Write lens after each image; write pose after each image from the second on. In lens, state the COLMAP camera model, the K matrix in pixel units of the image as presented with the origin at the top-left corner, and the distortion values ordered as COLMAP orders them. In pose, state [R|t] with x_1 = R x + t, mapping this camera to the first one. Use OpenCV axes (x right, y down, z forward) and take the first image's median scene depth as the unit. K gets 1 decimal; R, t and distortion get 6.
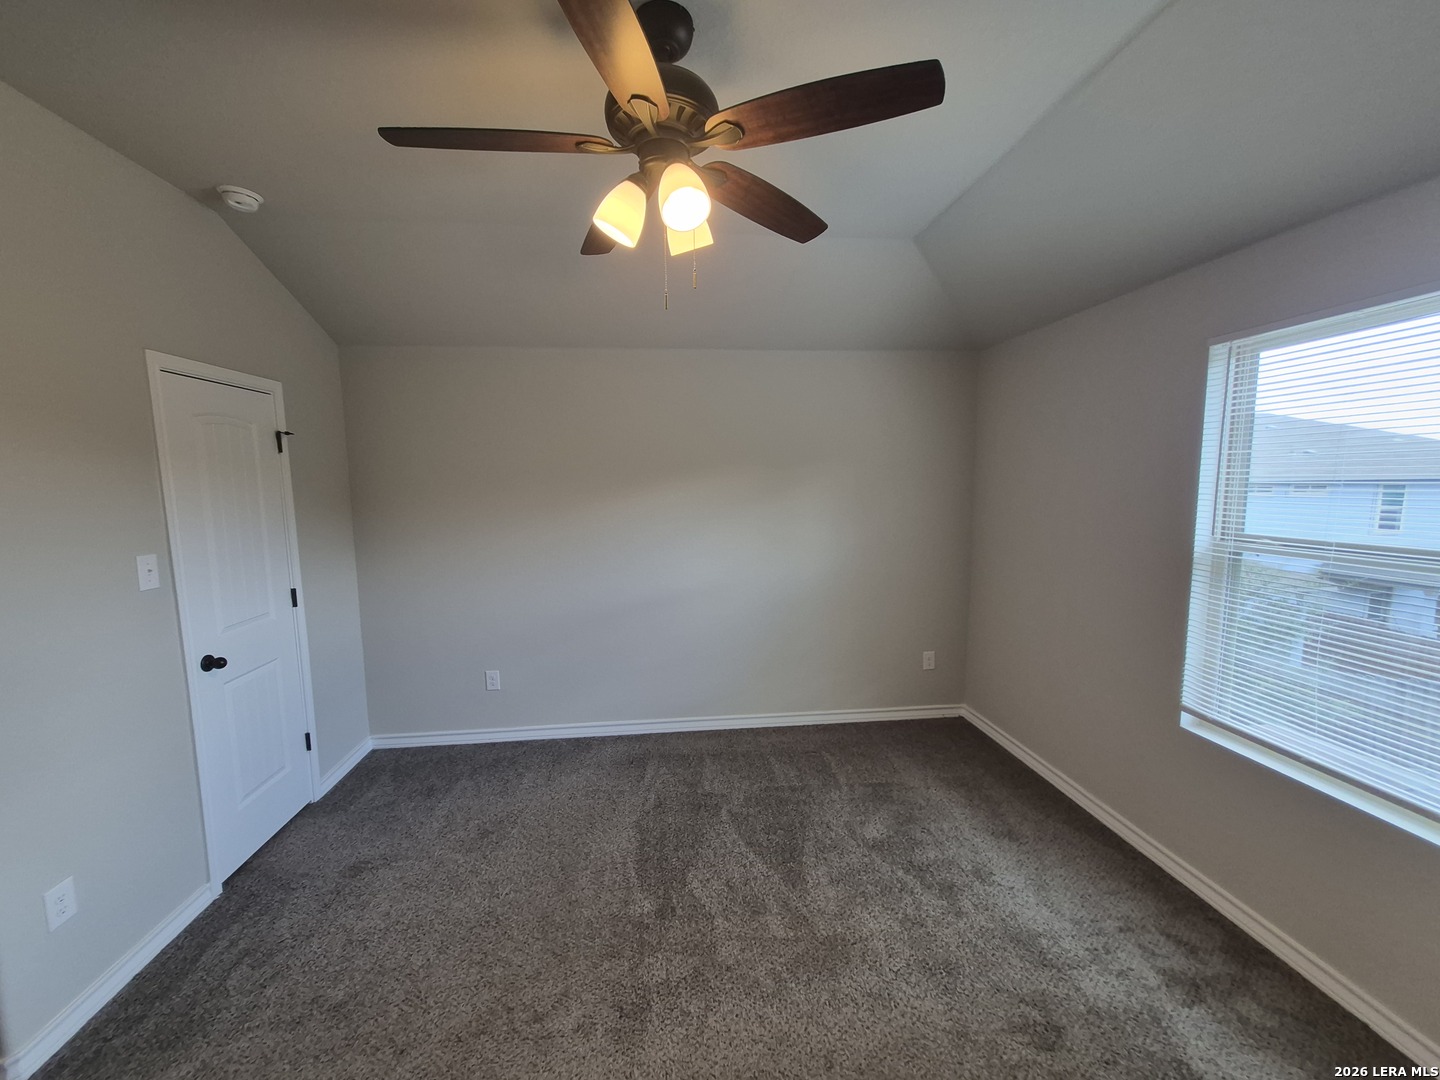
lens RADIAL K [[566.9, 0, 710.2], [0, 566.9, 544.4], [0, 0, 1]] dist [0.009066, -0.000436]
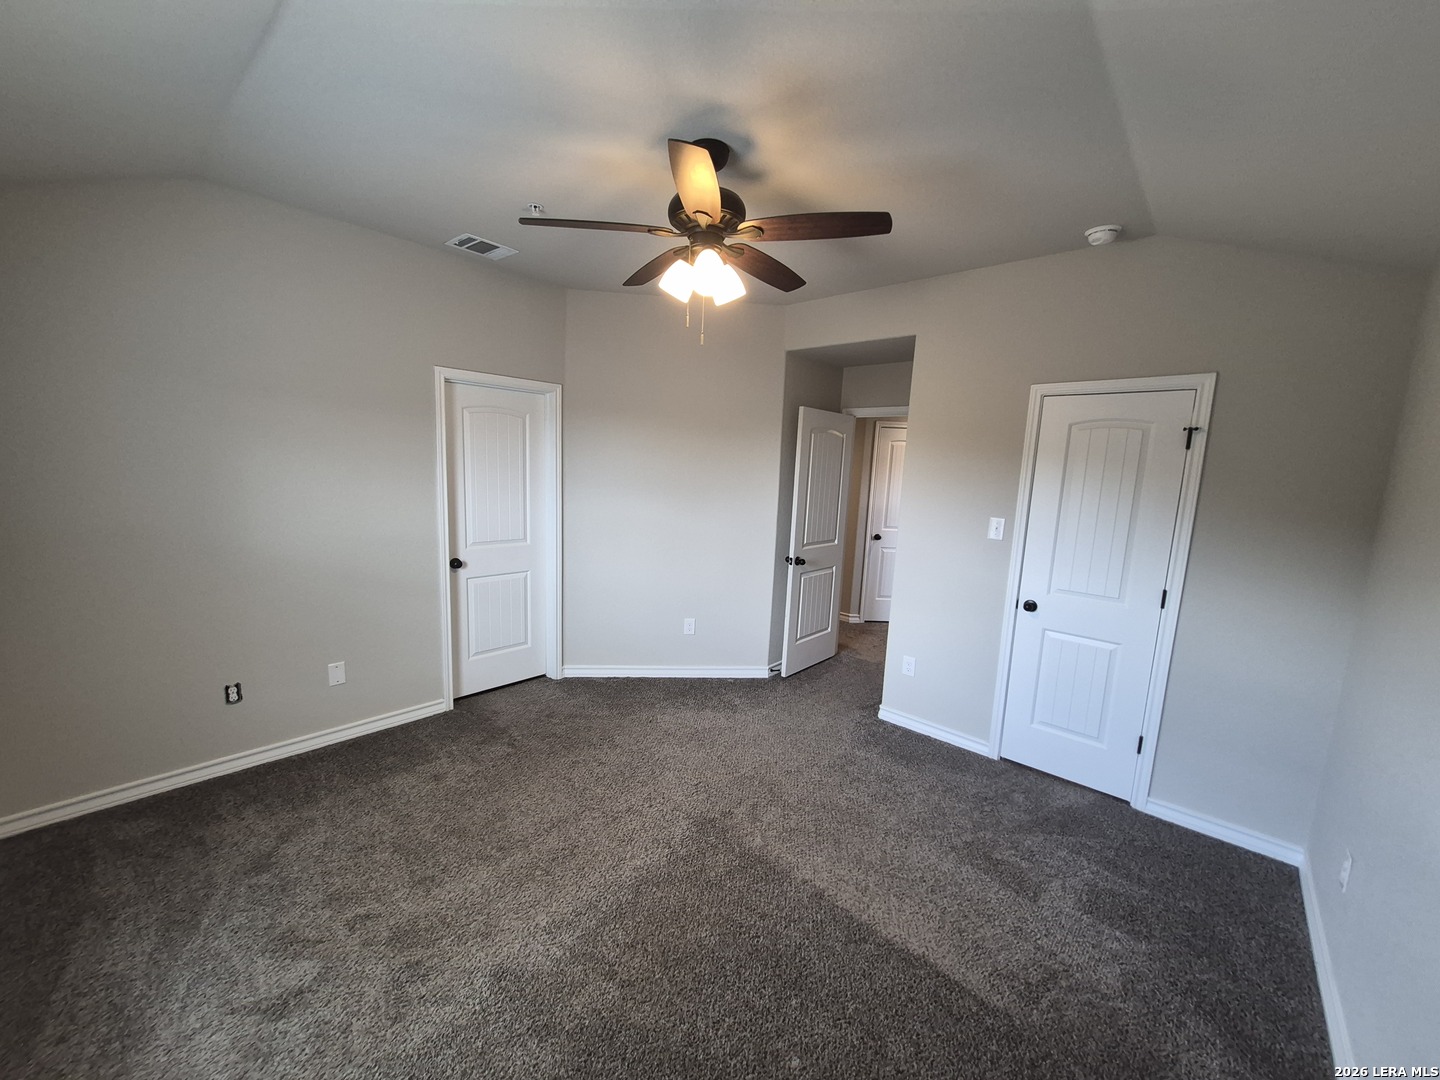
lens RADIAL K [[566.9, 0, 706.6], [0, 566.9, 548.1], [0, 0, 1]] dist [0.009066, -0.000436]
pose [[-0.746898, 0.083743, -0.659645, 0.510014], [-0.108551, 0.963373, 0.245211, -0.151600], [0.656019, 0.254752, -0.710451, 1.210980]]
